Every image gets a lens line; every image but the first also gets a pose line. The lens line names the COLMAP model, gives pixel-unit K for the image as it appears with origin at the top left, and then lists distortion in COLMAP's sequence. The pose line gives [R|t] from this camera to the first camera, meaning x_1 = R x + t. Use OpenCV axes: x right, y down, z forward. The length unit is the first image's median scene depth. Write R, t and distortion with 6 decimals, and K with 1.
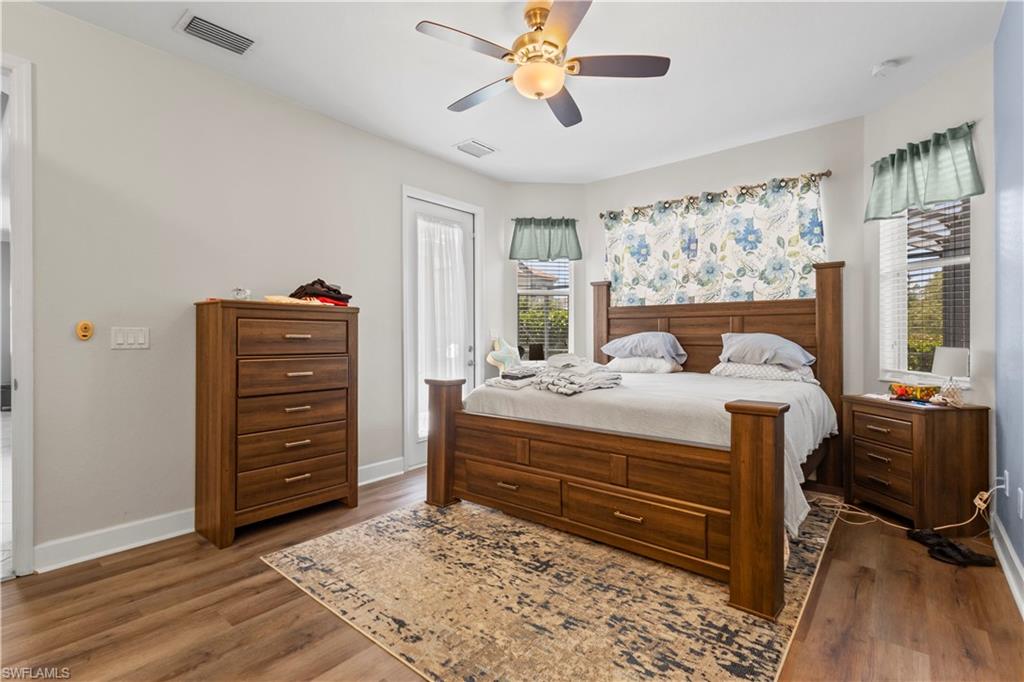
lens RADIAL K [[469.7, 0, 508.6], [0, 469.7, 335.5], [0, 0, 1]] dist [0.003750, 0.000153]
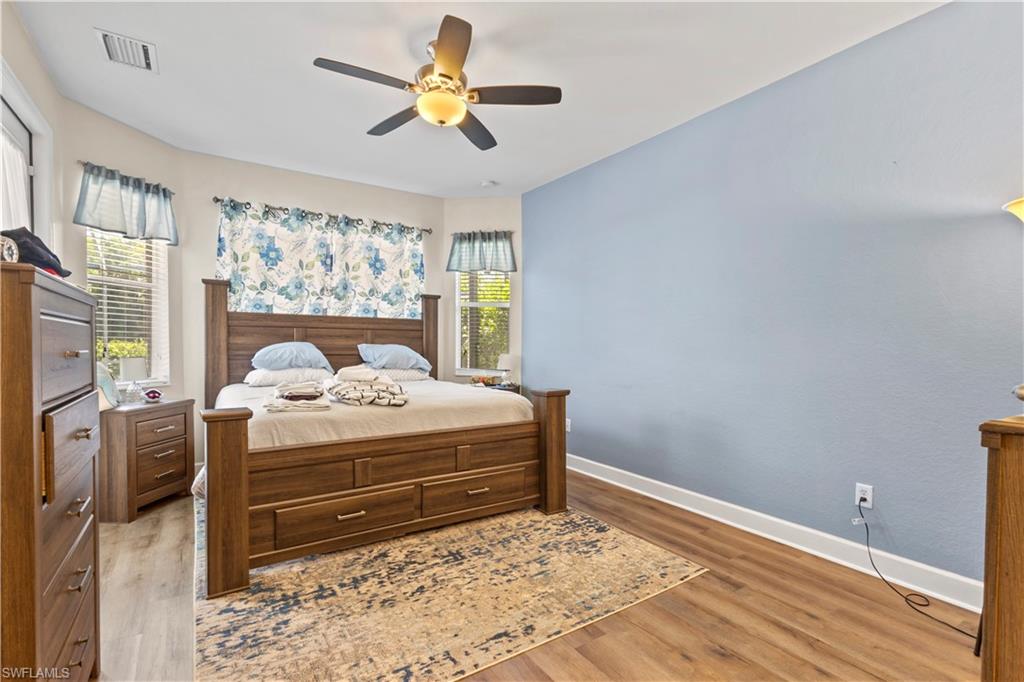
lens RADIAL K [[476.0, 0, 508.0], [0, 476.0, 353.1], [0, 0, 1]] dist [0.000130, 0.000178]
pose [[0.289602, -0.014005, 0.957045, -0.814819], [-0.008926, 0.999810, 0.017331, -0.008980], [-0.957106, -0.013561, 0.289422, 0.475508]]
